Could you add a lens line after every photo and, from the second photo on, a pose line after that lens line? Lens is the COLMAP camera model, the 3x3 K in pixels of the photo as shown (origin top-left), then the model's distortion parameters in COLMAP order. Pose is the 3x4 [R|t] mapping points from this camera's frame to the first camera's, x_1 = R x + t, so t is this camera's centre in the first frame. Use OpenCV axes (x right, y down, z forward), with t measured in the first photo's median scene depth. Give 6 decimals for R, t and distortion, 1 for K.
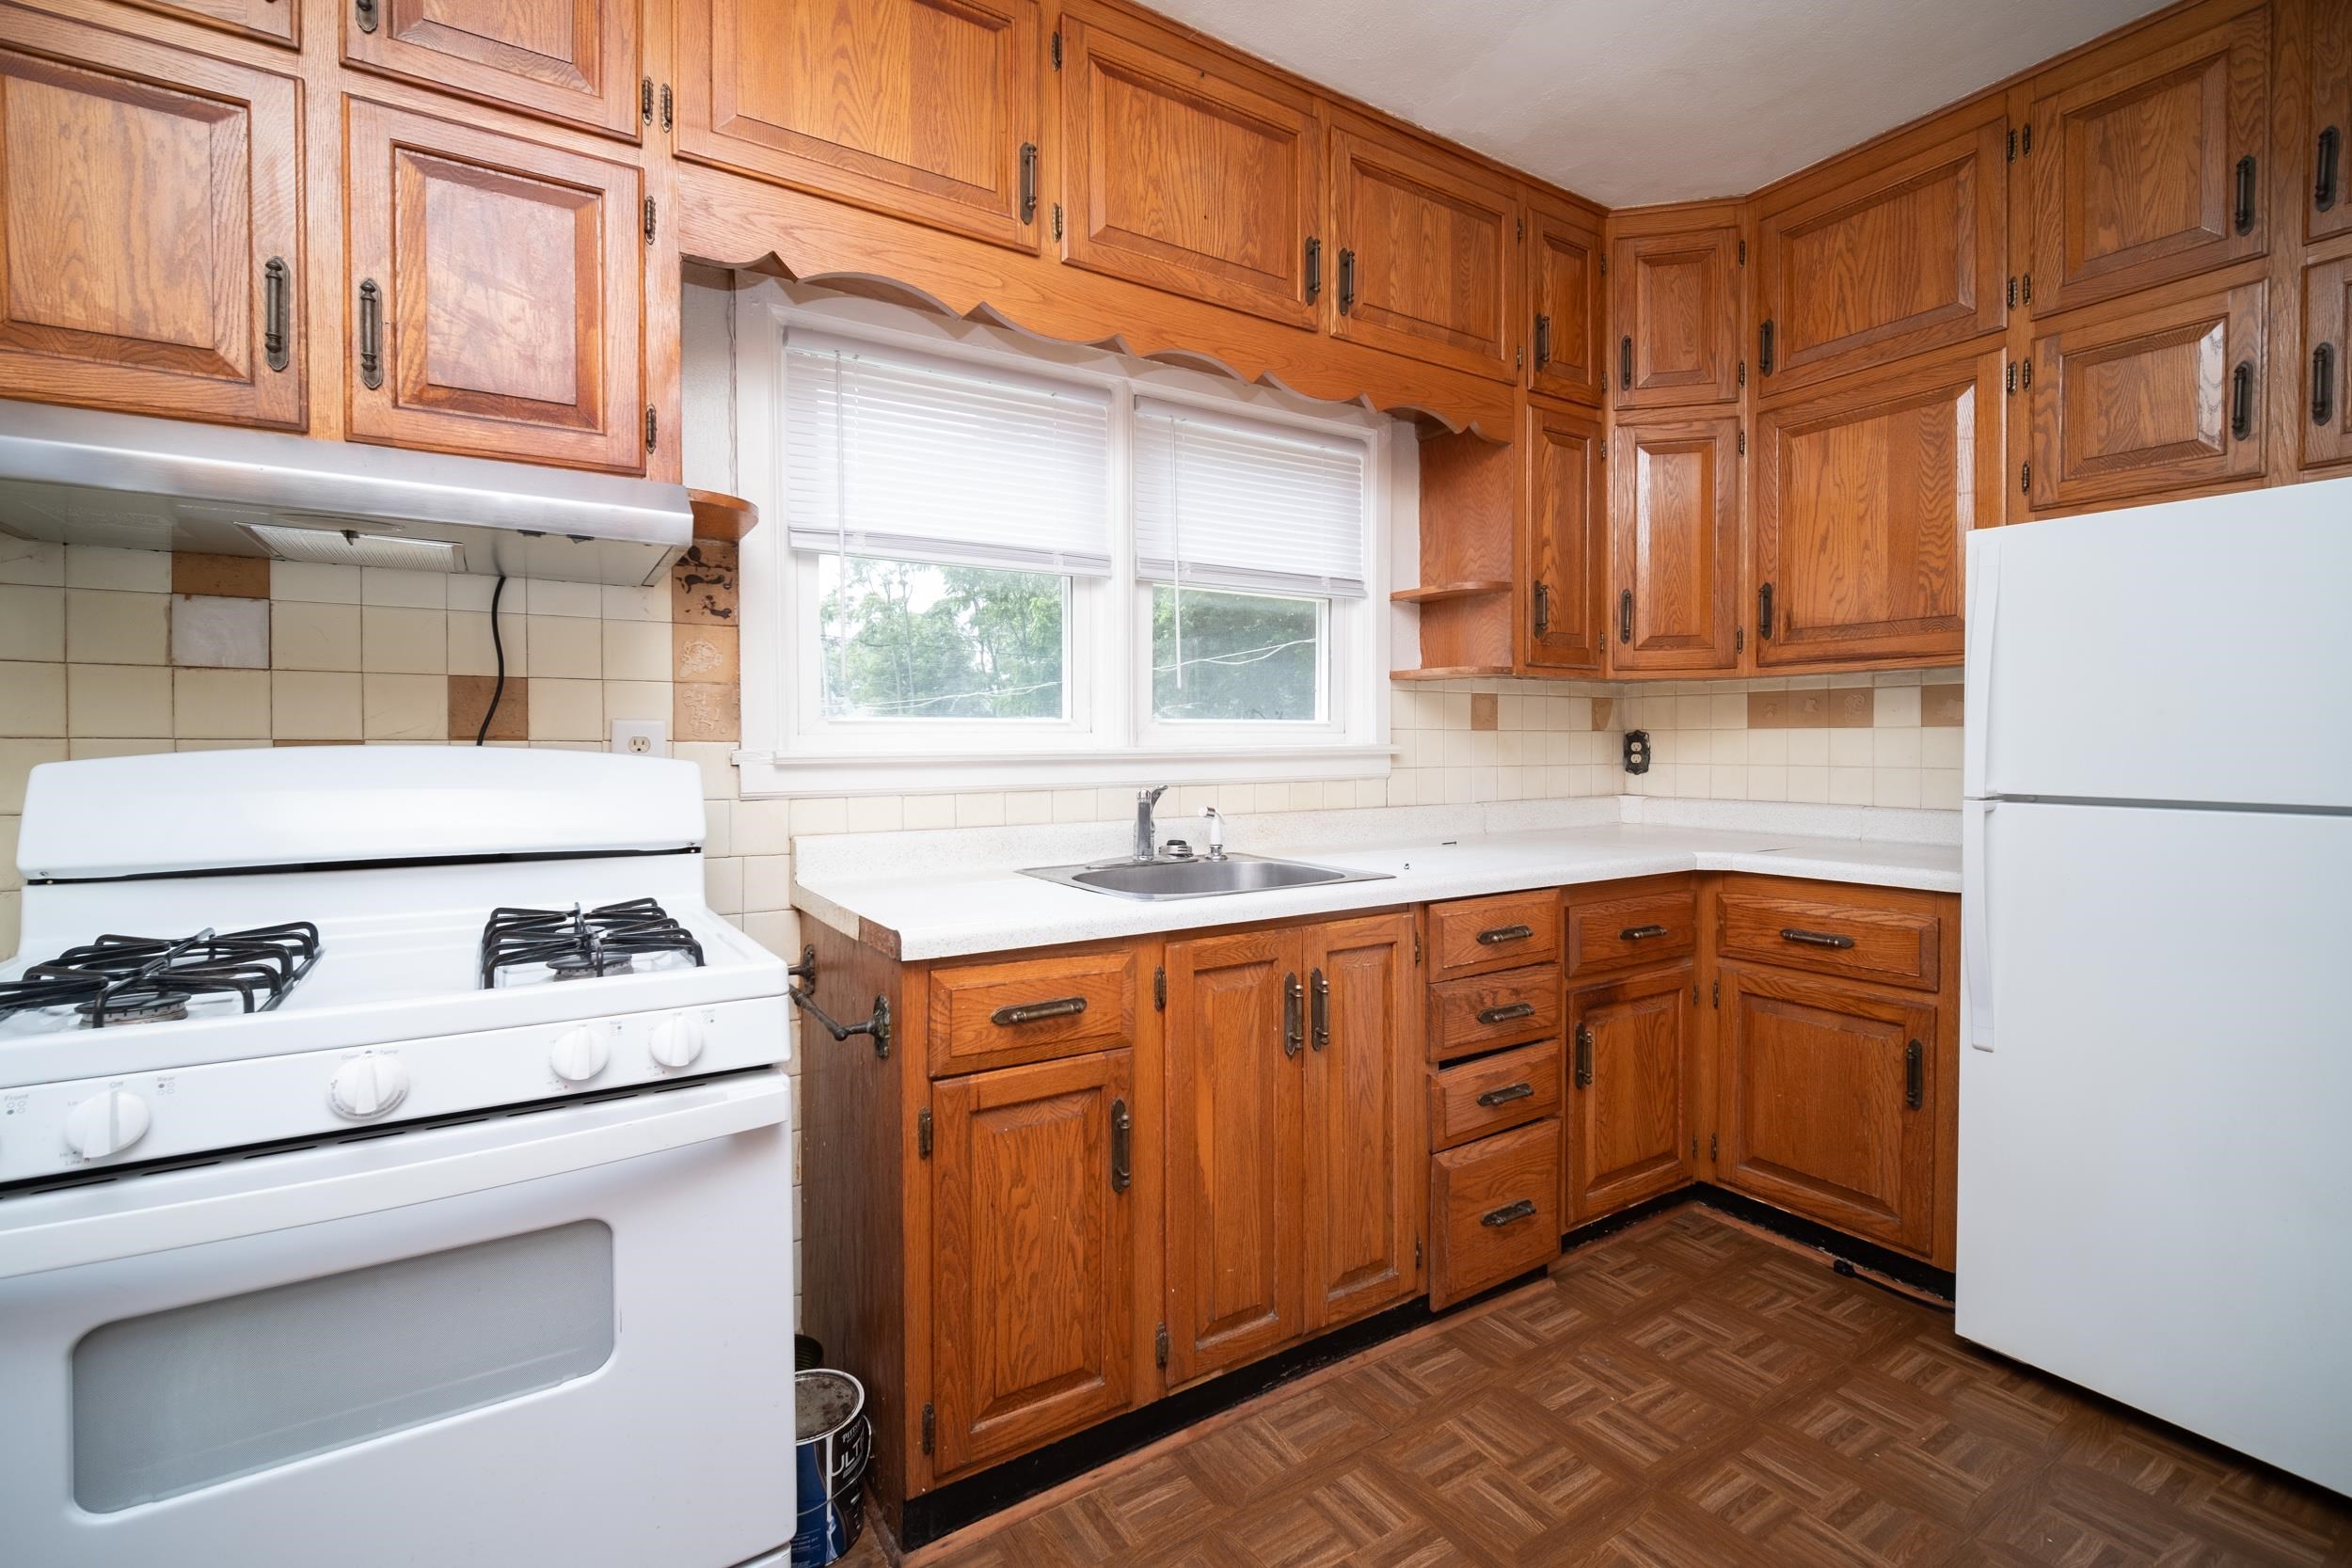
lens RADIAL K [[1002.2, 0, 1104.7], [0, 1002.2, 754.3], [0, 0, 1]] dist [-0.000558, -0.000109]
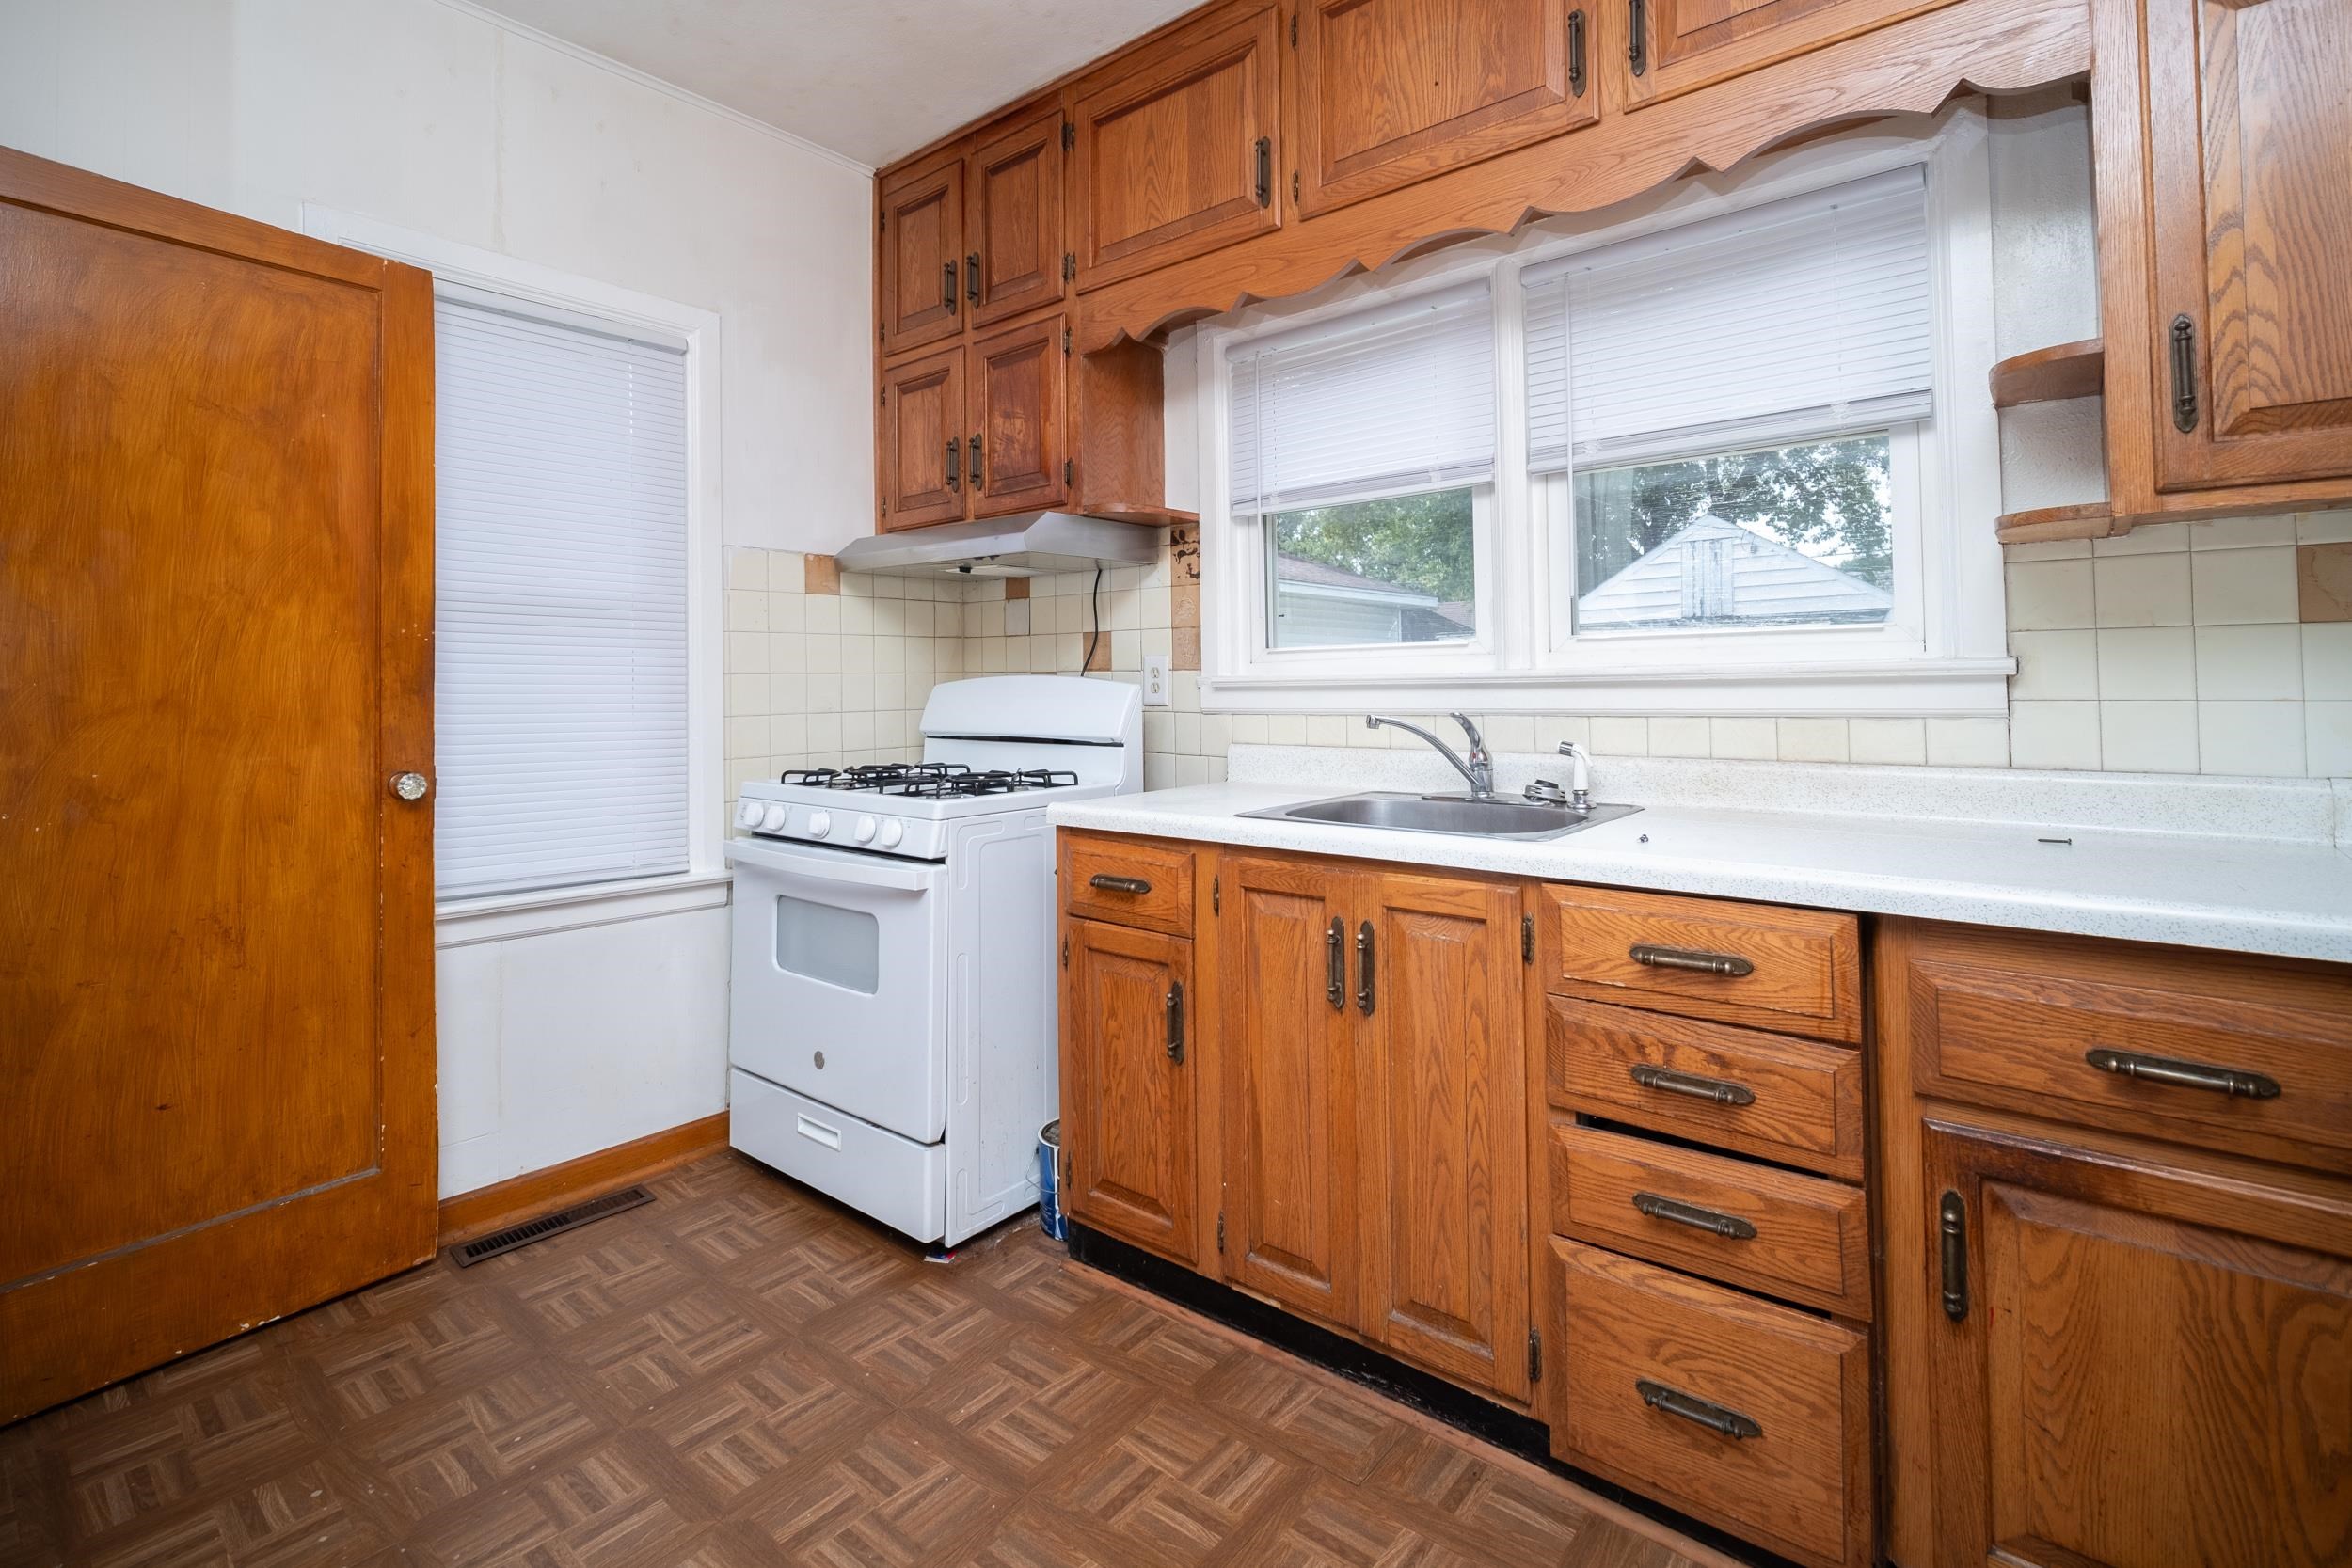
lens RADIAL K [[1073.1, 0, 1175.6], [0, 1073.1, 651.4], [0, 0, 1]] dist [-0.001319, -0.000765]
pose [[0.338770, -0.027437, -0.940469, 1.032361], [0.001438, 0.999589, -0.028644, 0.003868], [0.940868, 0.008351, 0.338670, 0.512571]]
